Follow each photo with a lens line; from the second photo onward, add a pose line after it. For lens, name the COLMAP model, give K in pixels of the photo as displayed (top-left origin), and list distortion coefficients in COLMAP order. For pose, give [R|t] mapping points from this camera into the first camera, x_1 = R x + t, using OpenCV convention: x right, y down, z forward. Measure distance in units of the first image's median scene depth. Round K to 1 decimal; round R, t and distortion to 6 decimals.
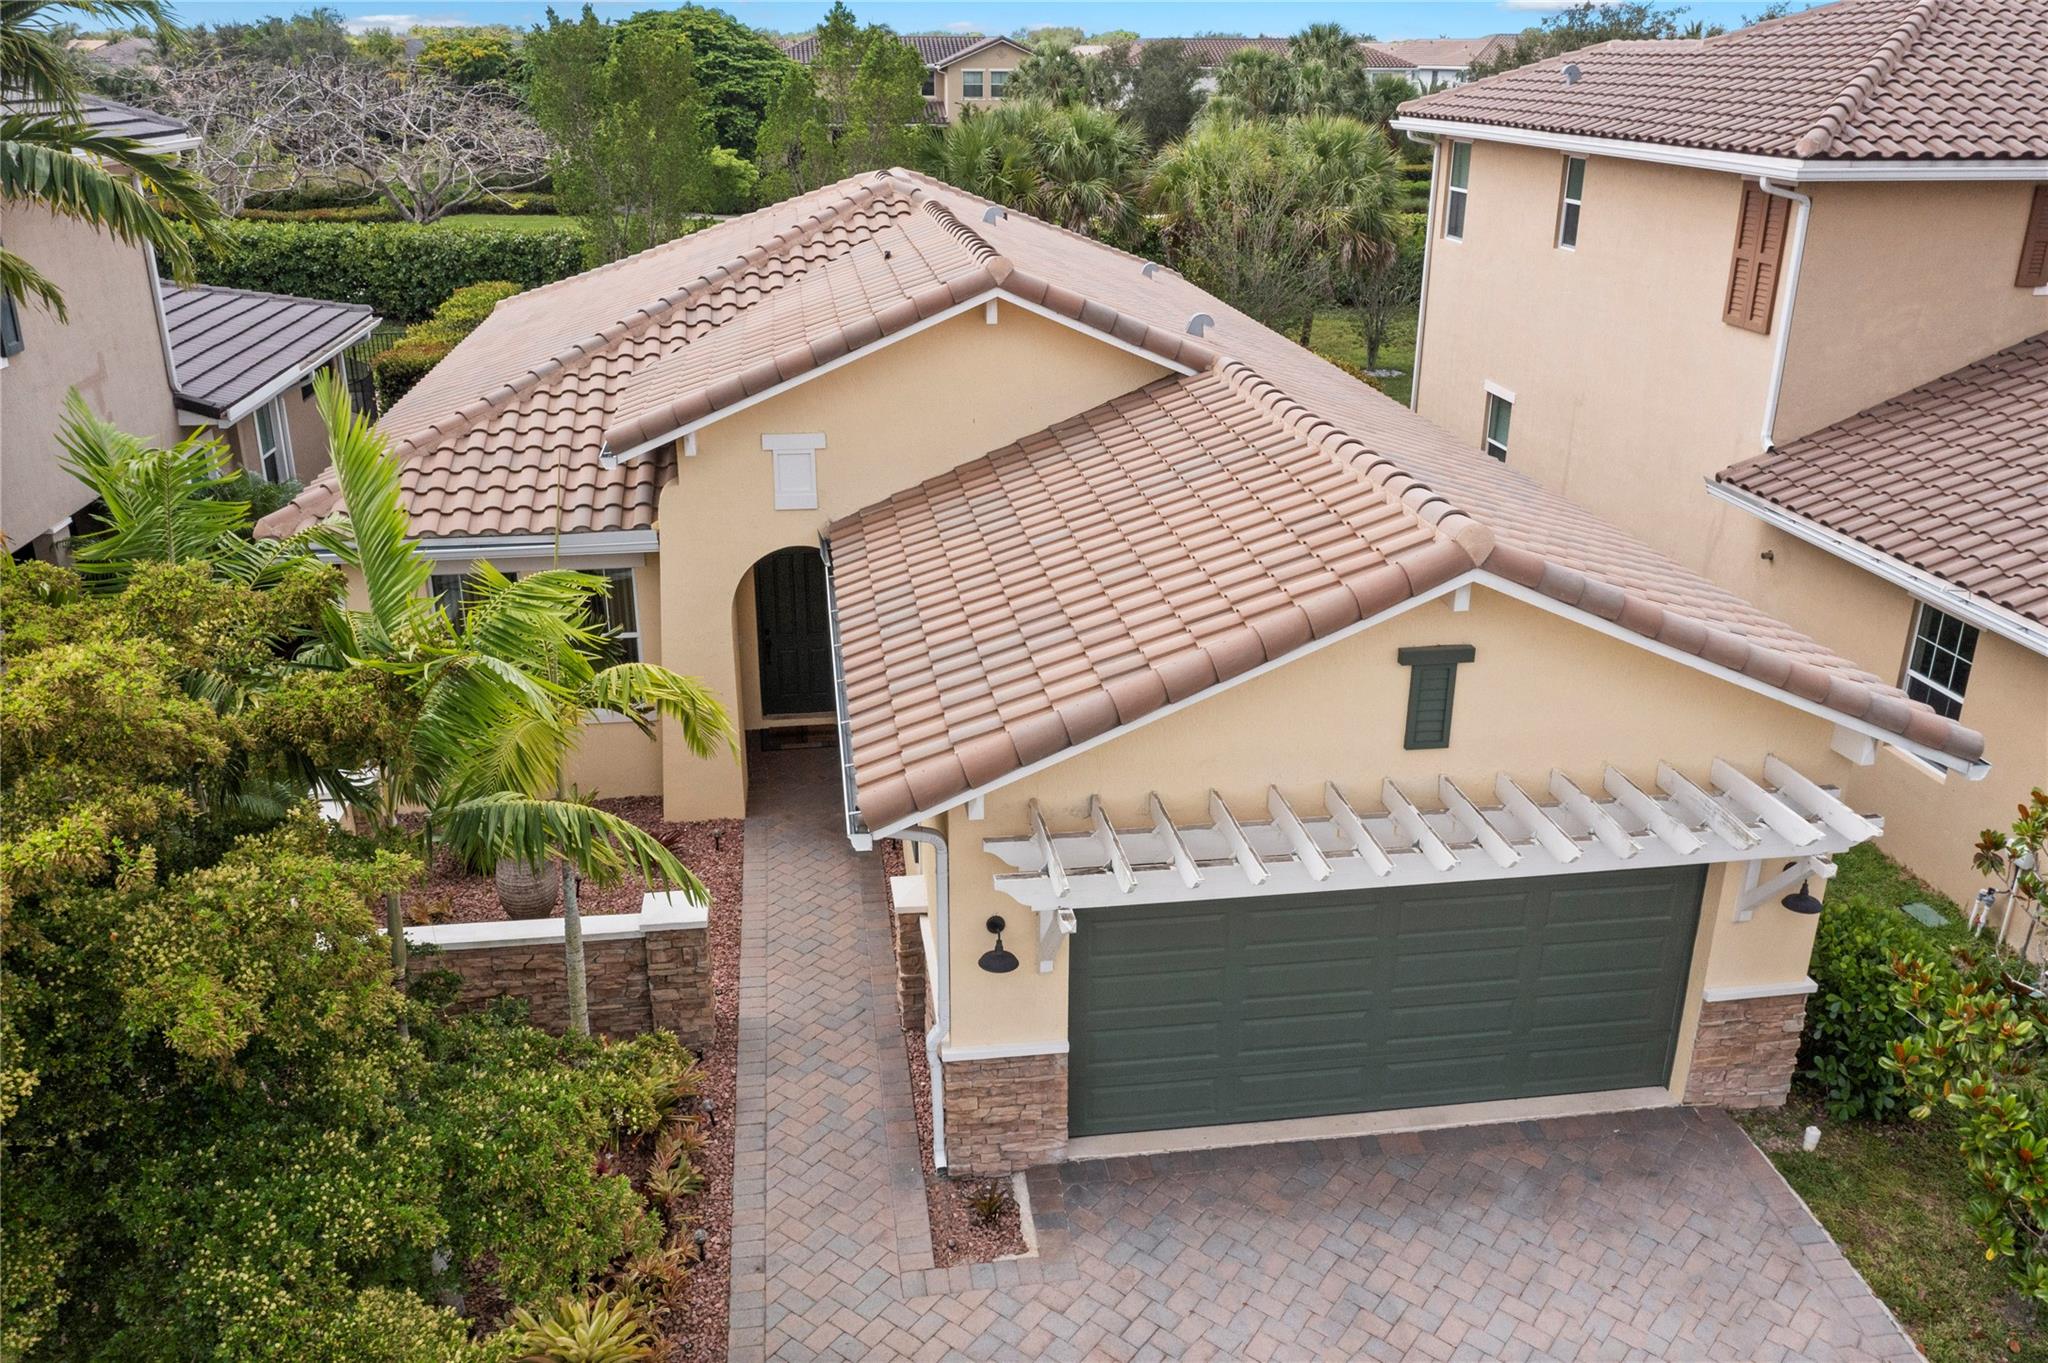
lens RADIAL K [[1619.3, 0, 1020.7], [0, 1619.3, 668.4], [0, 0, 1]] dist [-0.009046, -0.001295]
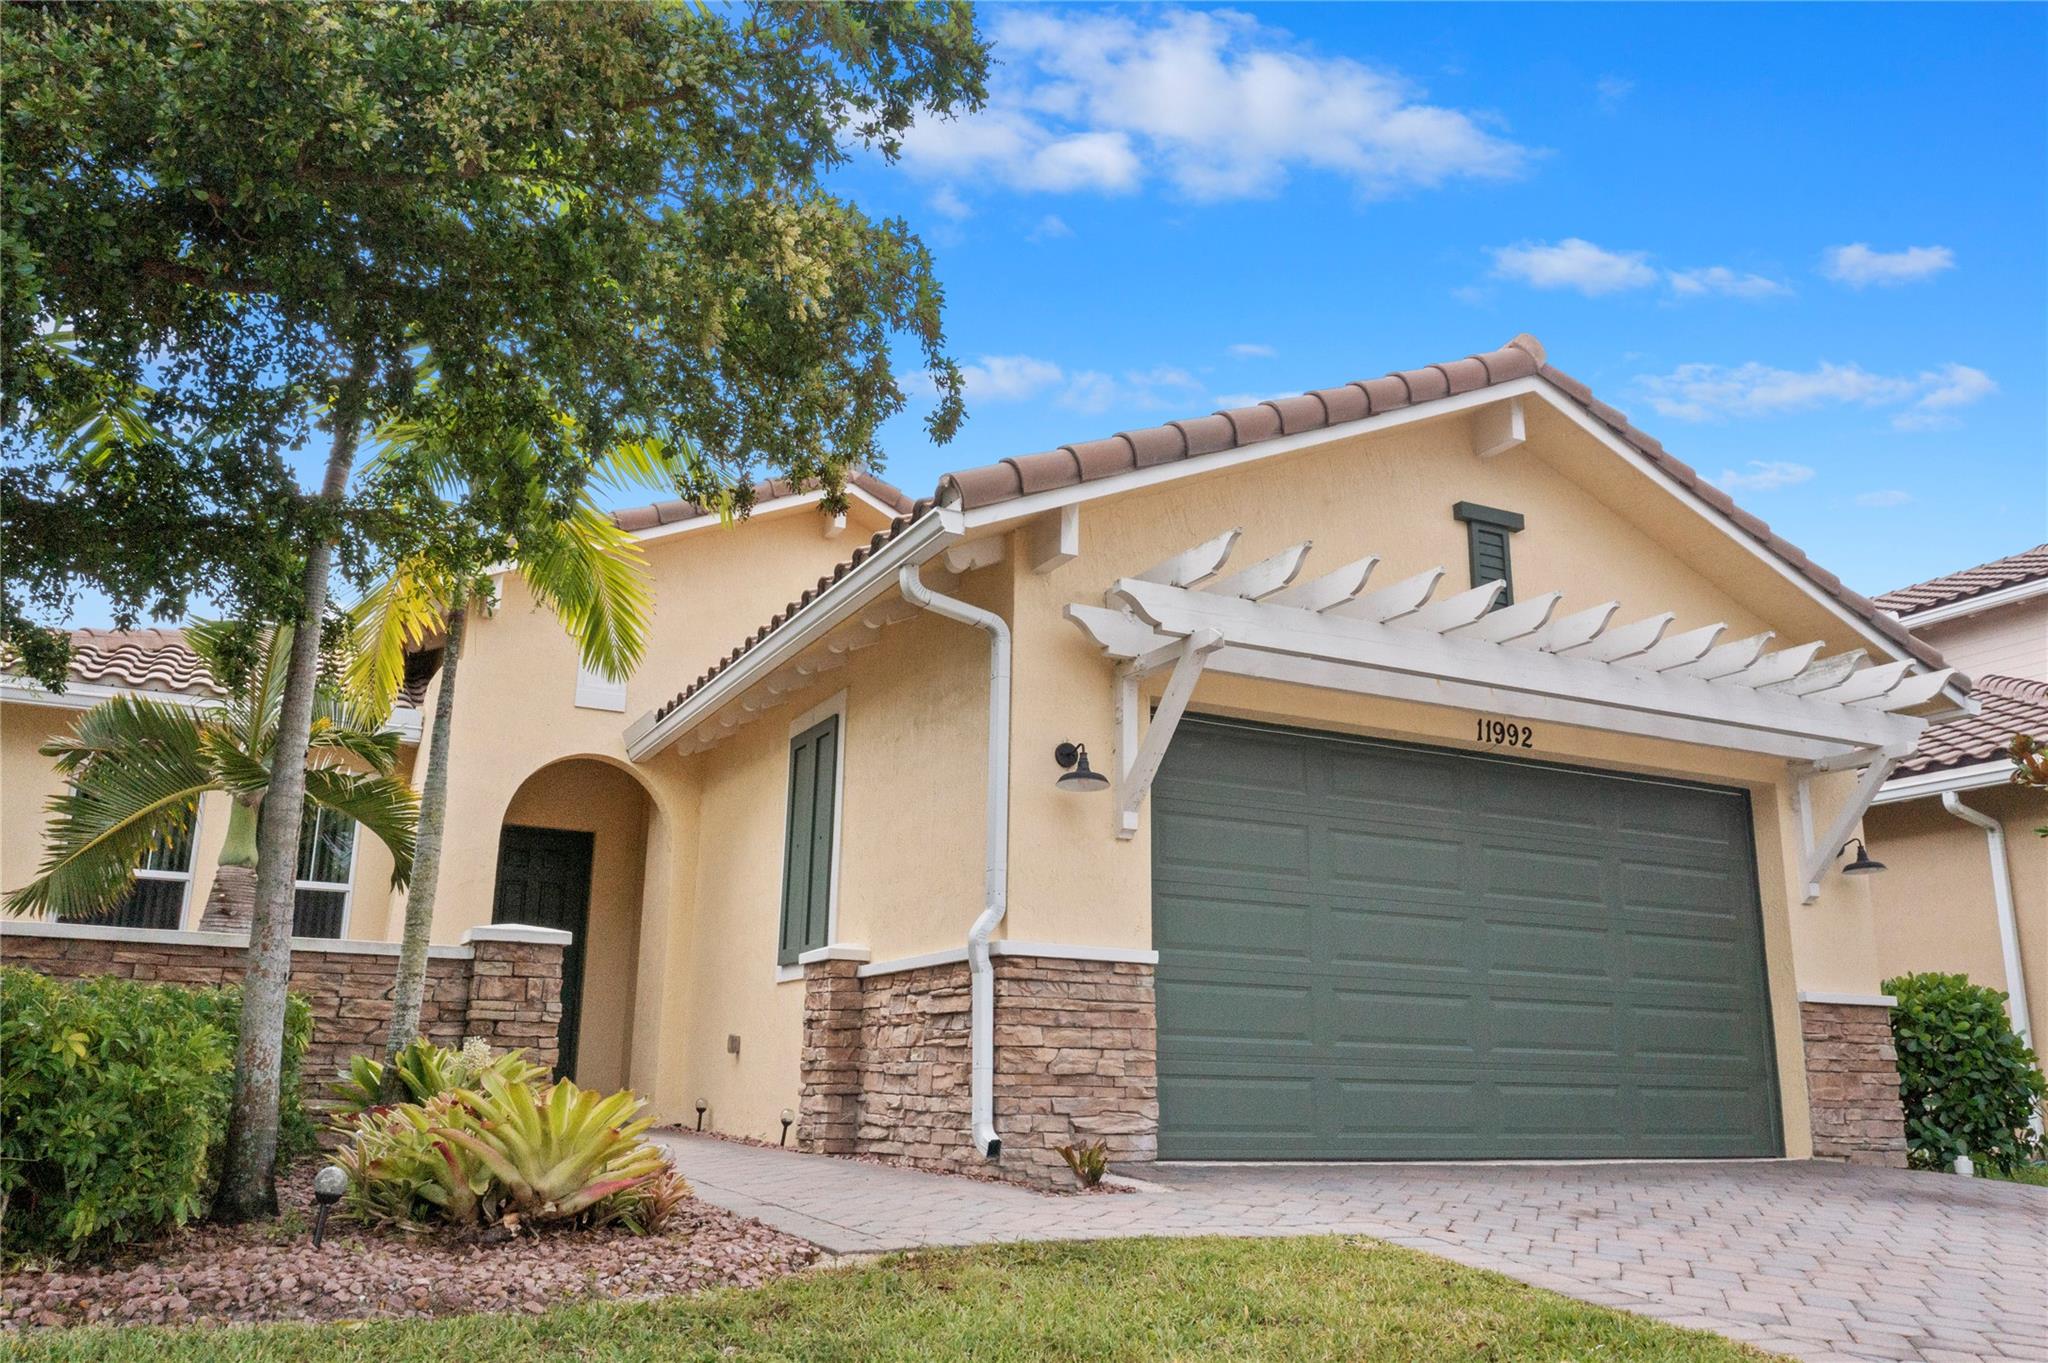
lens RADIAL K [[1619.3, 0, 1017.1], [0, 1619.3, 666.8], [0, 0, 1]] dist [-0.009046, -0.001295]
pose [[0.949612, 0.091655, 0.299727, -0.243899], [0.102081, 0.813705, -0.572245, 0.505485], [-0.296339, 0.574007, 0.763348, 0.367764]]
